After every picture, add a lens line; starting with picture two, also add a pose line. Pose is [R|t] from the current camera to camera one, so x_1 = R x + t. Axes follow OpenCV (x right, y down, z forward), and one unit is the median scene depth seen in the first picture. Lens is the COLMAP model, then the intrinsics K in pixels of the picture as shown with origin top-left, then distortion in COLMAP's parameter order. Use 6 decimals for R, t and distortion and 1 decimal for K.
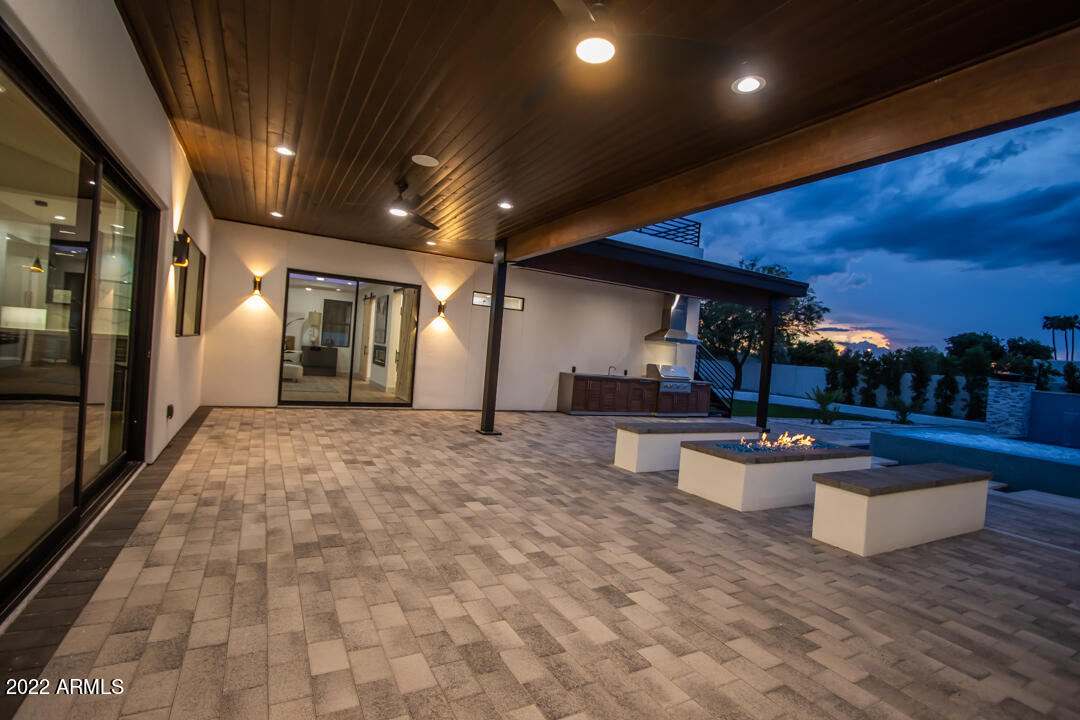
lens RADIAL K [[497.2, 0, 542.1], [0, 497.2, 356.2], [0, 0, 1]] dist [-0.010671, -0.000776]
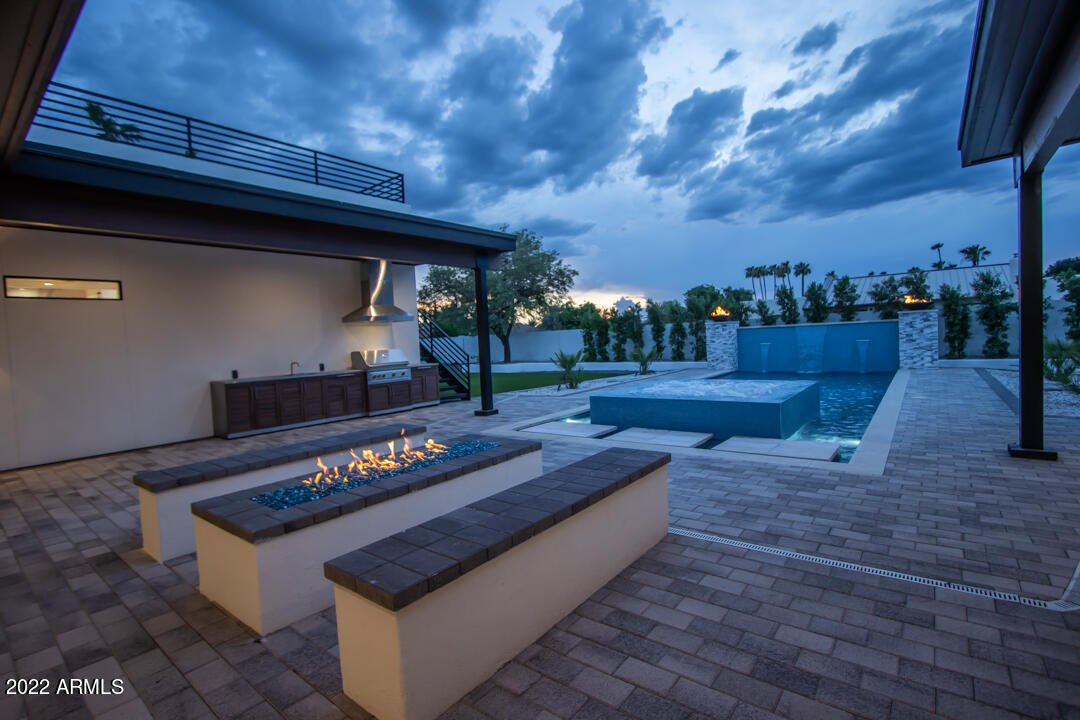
lens RADIAL K [[497.2, 0, 537.8], [0, 497.2, 363.3], [0, 0, 1]] dist [-0.010671, -0.000776]
pose [[0.916614, -0.145123, 0.372503, 0.142659], [0.127491, 0.989246, 0.071682, 0.010743], [-0.378900, -0.018214, 0.925259, 0.120937]]
